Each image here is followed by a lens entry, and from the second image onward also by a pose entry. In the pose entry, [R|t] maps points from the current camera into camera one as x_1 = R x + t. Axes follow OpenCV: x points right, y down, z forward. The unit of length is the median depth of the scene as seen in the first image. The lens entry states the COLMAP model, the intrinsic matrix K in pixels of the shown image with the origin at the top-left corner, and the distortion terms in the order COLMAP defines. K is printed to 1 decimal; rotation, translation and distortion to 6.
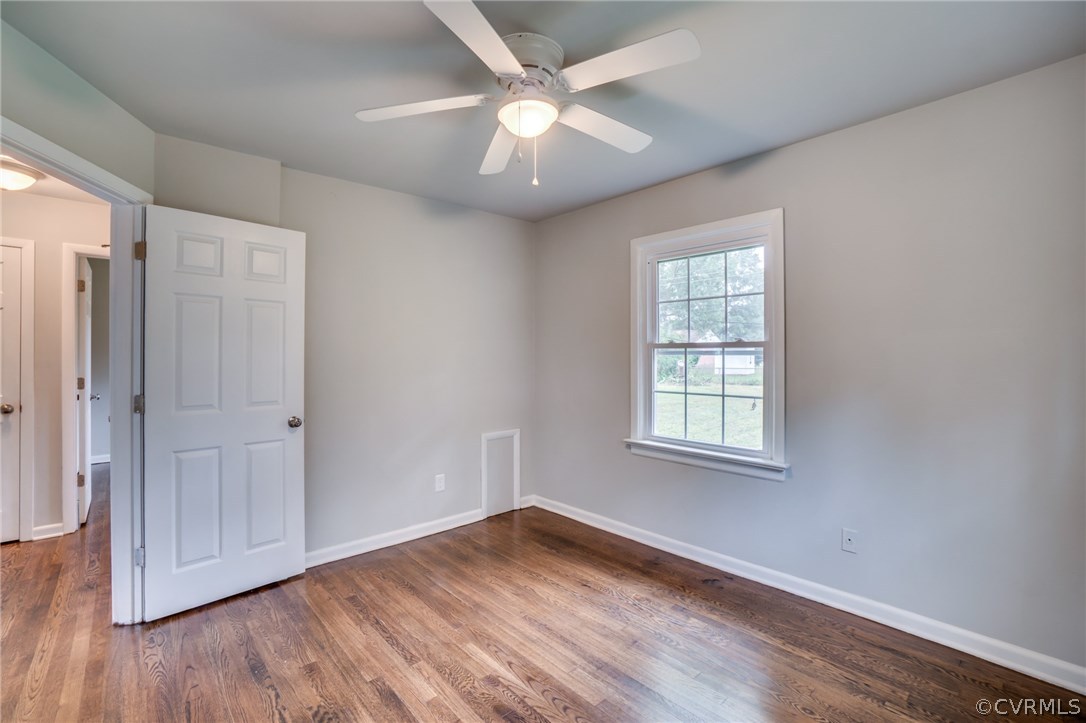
lens RADIAL K [[485.3, 0, 538.4], [0, 485.3, 359.7], [0, 0, 1]] dist [-0.058604, 0.020322]
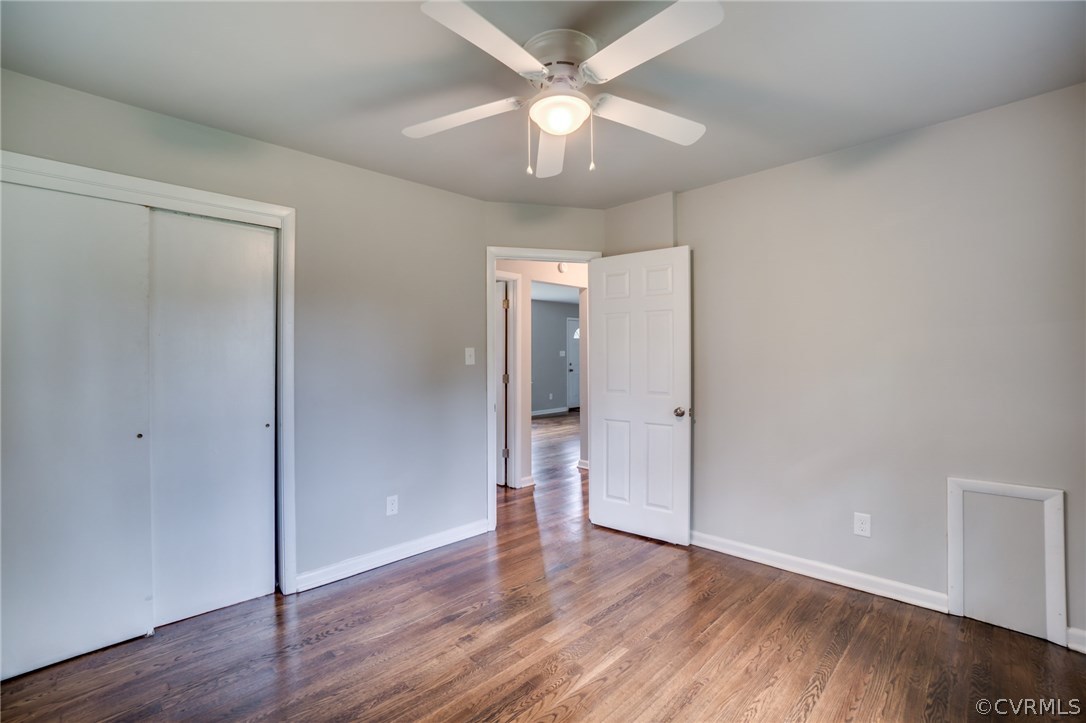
lens RADIAL K [[480.7, 0, 534.5], [0, 480.7, 358.6], [0, 0, 1]] dist [-0.065731, 0.023756]
pose [[0.036326, 0.002352, -0.999337, 0.704703], [0.001426, 0.999996, 0.002405, -0.003909], [0.999339, -0.001513, 0.036323, 0.671806]]
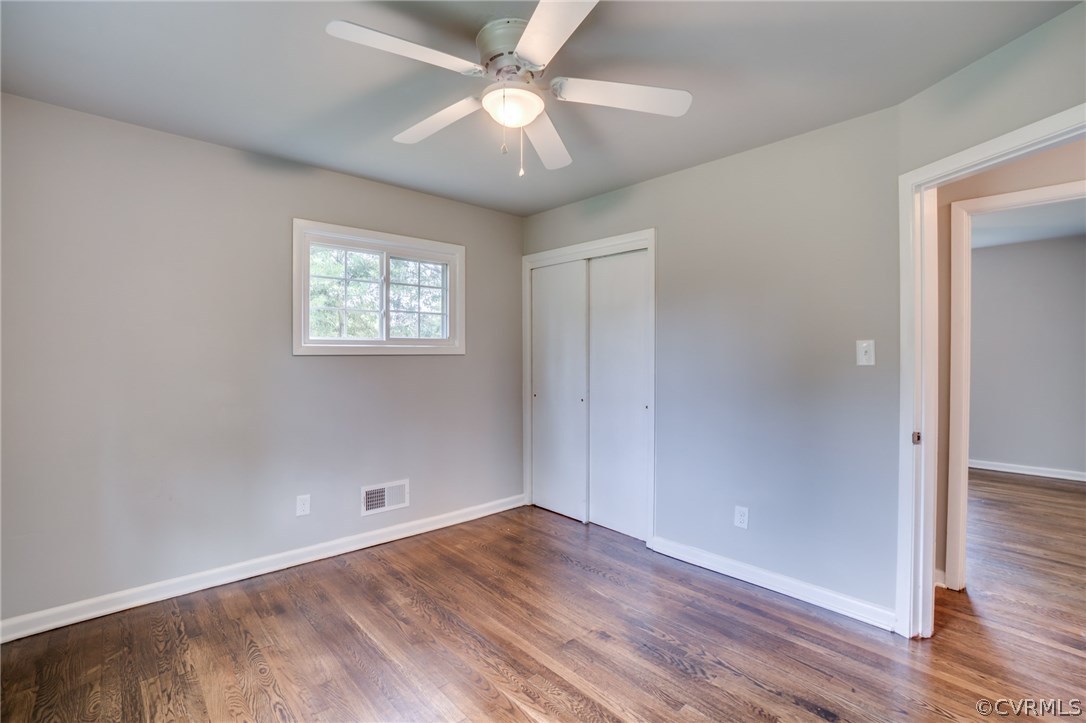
lens RADIAL K [[485.3, 0, 538.4], [0, 485.3, 359.7], [0, 0, 1]] dist [-0.058604, 0.020322]
pose [[-0.999989, -0.004323, 0.001566, -0.053269], [-0.004299, 0.999882, 0.014752, -0.005029], [-0.001630, 0.014745, -0.999890, 1.455502]]
